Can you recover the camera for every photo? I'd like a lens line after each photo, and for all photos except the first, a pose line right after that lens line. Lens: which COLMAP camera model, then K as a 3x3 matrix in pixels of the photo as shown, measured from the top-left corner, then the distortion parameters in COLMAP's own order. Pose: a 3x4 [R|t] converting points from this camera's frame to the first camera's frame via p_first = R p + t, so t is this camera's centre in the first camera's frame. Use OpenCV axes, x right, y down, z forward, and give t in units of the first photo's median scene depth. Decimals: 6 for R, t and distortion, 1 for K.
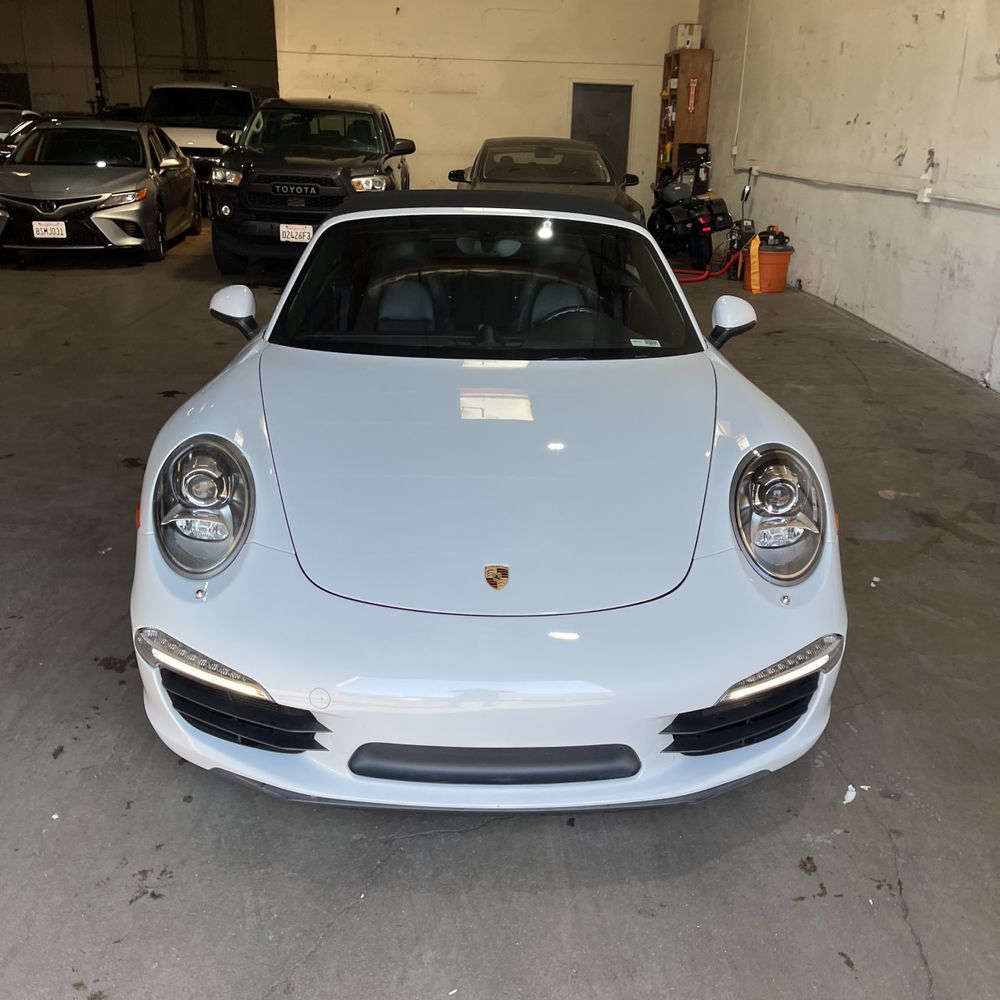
lens RADIAL K [[1056.1, 0, 498.5], [0, 1056.1, 509.6], [0, 0, 1]] dist [-0.007441, 0.000000]
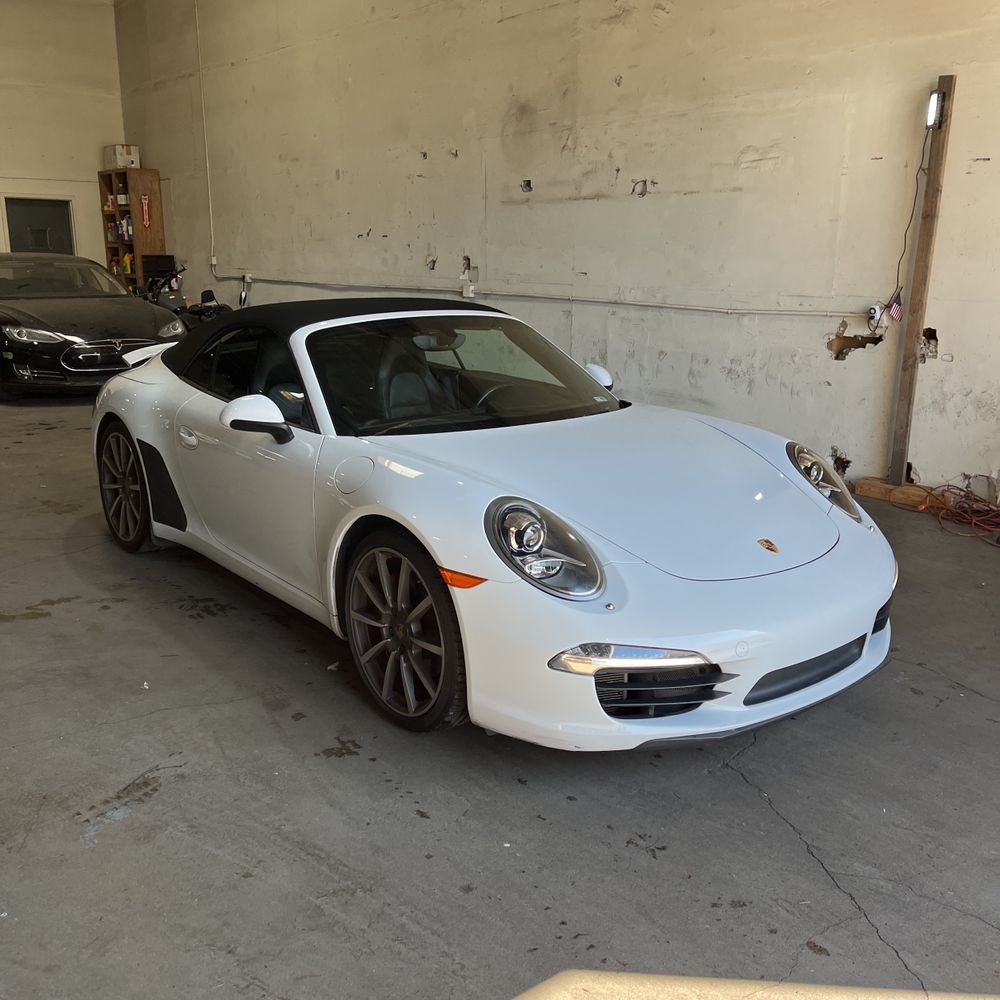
lens RADIAL K [[1056.1, 0, 494.0], [0, 1056.1, 492.7], [0, 0, 1]] dist [-0.007441, 0.000000]
pose [[0.780472, -0.153087, 0.606158, -0.279848], [0.219129, 0.975035, -0.035897, -0.009295], [-0.585530, 0.160843, 0.794534, 0.015640]]
